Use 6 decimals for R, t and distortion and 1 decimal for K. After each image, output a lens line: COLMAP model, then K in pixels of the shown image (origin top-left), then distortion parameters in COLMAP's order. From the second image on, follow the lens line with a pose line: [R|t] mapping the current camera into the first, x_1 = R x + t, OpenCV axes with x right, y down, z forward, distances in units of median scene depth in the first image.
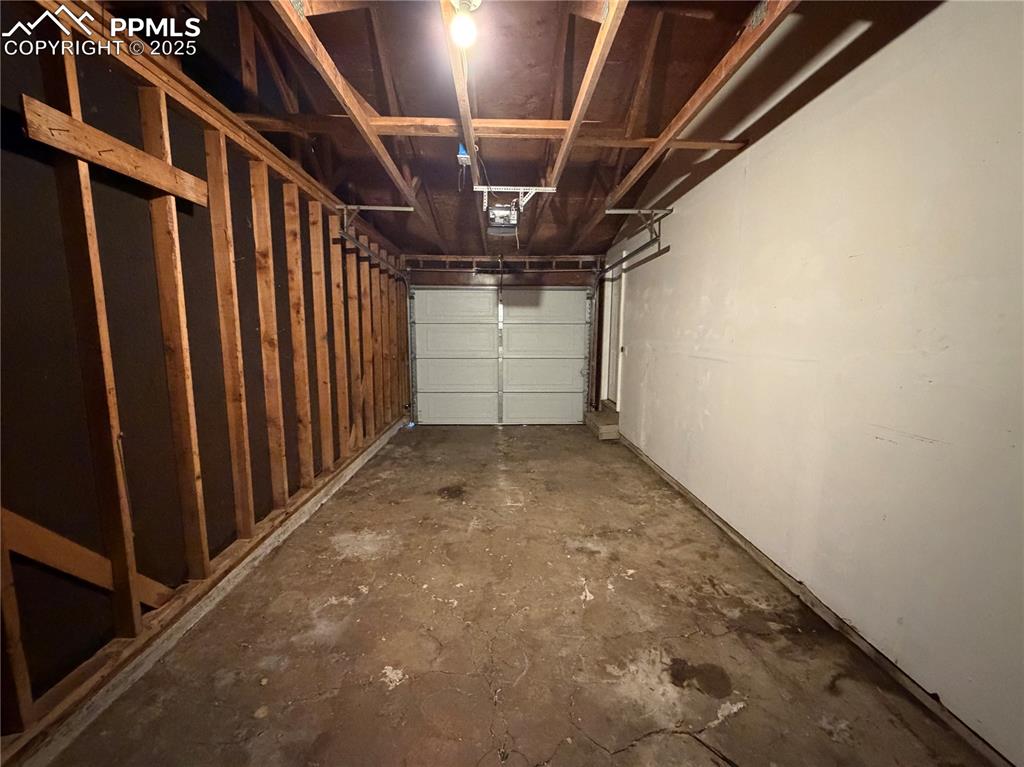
lens RADIAL K [[409.3, 0, 513.3], [0, 409.3, 384.5], [0, 0, 1]] dist [0.000832, -0.000143]
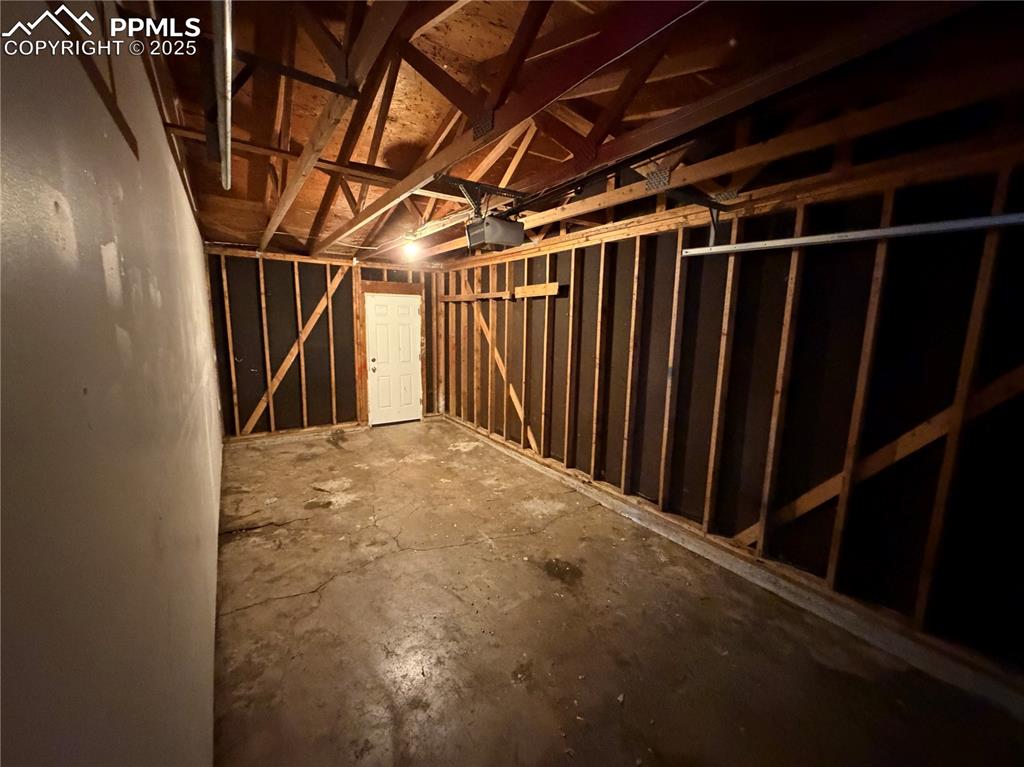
lens RADIAL K [[409.3, 0, 514.5], [0, 409.3, 383.5], [0, 0, 1]] dist [0.000832, -0.000143]
pose [[-0.839127, 0.065101, -0.540026, 0.496201], [-0.091518, 0.961761, 0.258149, -0.425222], [0.536182, 0.266041, -0.801081, 2.209617]]
